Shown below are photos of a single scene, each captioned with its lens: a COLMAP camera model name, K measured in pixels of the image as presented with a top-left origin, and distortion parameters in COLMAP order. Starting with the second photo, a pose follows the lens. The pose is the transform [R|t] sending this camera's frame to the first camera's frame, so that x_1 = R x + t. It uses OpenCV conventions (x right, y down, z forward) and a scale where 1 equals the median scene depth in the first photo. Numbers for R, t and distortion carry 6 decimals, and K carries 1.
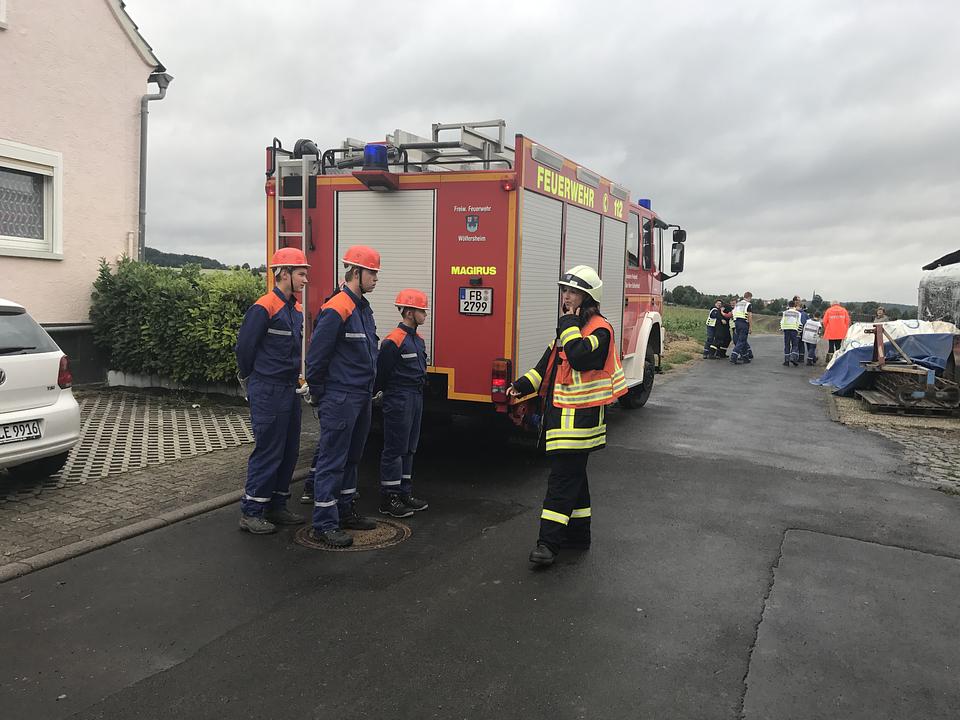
lens RADIAL K [[777.1, 0, 478.0], [0, 777.1, 374.7], [0, 0, 1]] dist [-0.005722, -0.014174]
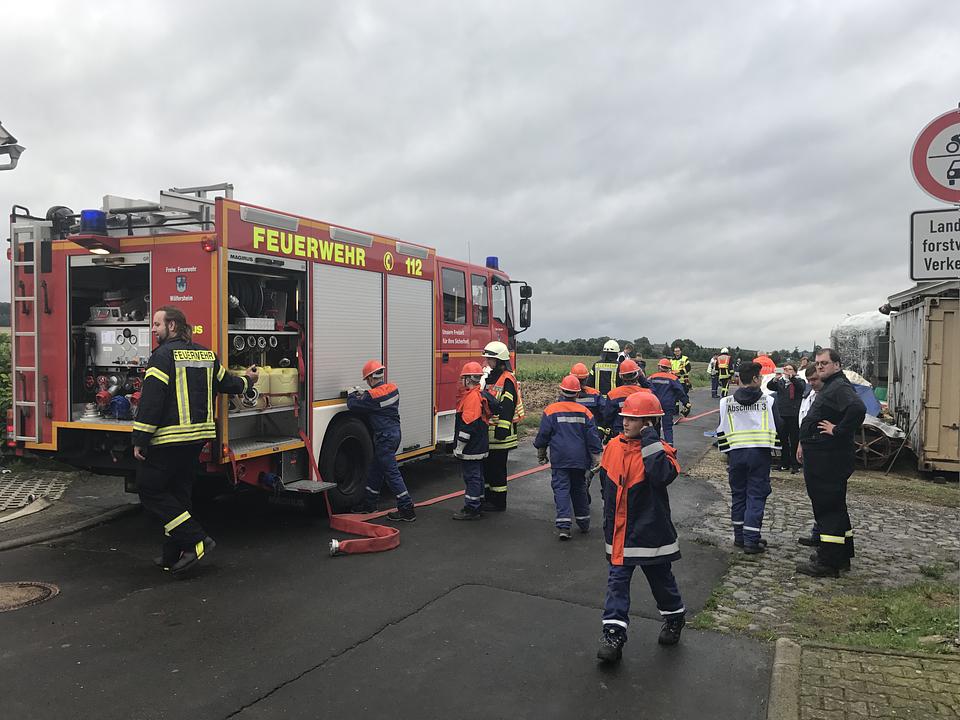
lens RADIAL K [[787.9, 0, 480.0], [0, 787.9, 360.0], [0, 0, 1]] dist [0.008505, -0.001625]
pose [[0.999683, -0.023210, 0.009785, 0.339452], [0.024044, 0.995074, -0.096171, 0.011158], [-0.007504, 0.096376, 0.995317, -0.014691]]
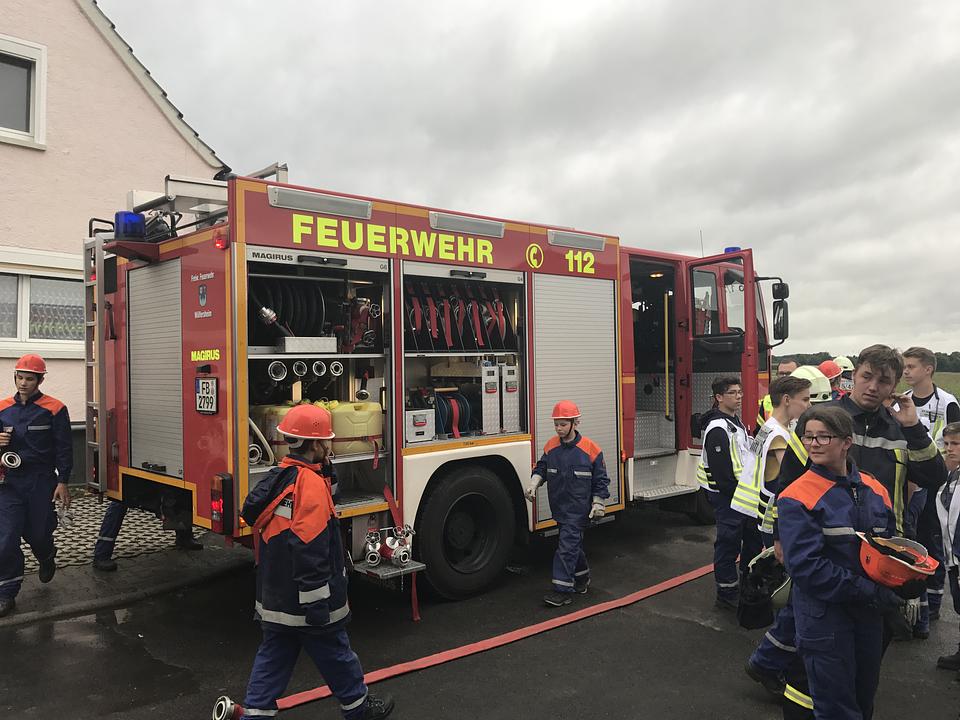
lens RADIAL K [[787.1, 0, 457.2], [0, 787.1, 354.2], [0, 0, 1]] dist [0.096479, -0.186165]
pose [[0.918035, -0.046614, -0.393749, 0.491844], [-0.006309, 0.991222, -0.132056, -0.030856], [0.396448, 0.123716, 0.909683, 0.356565]]
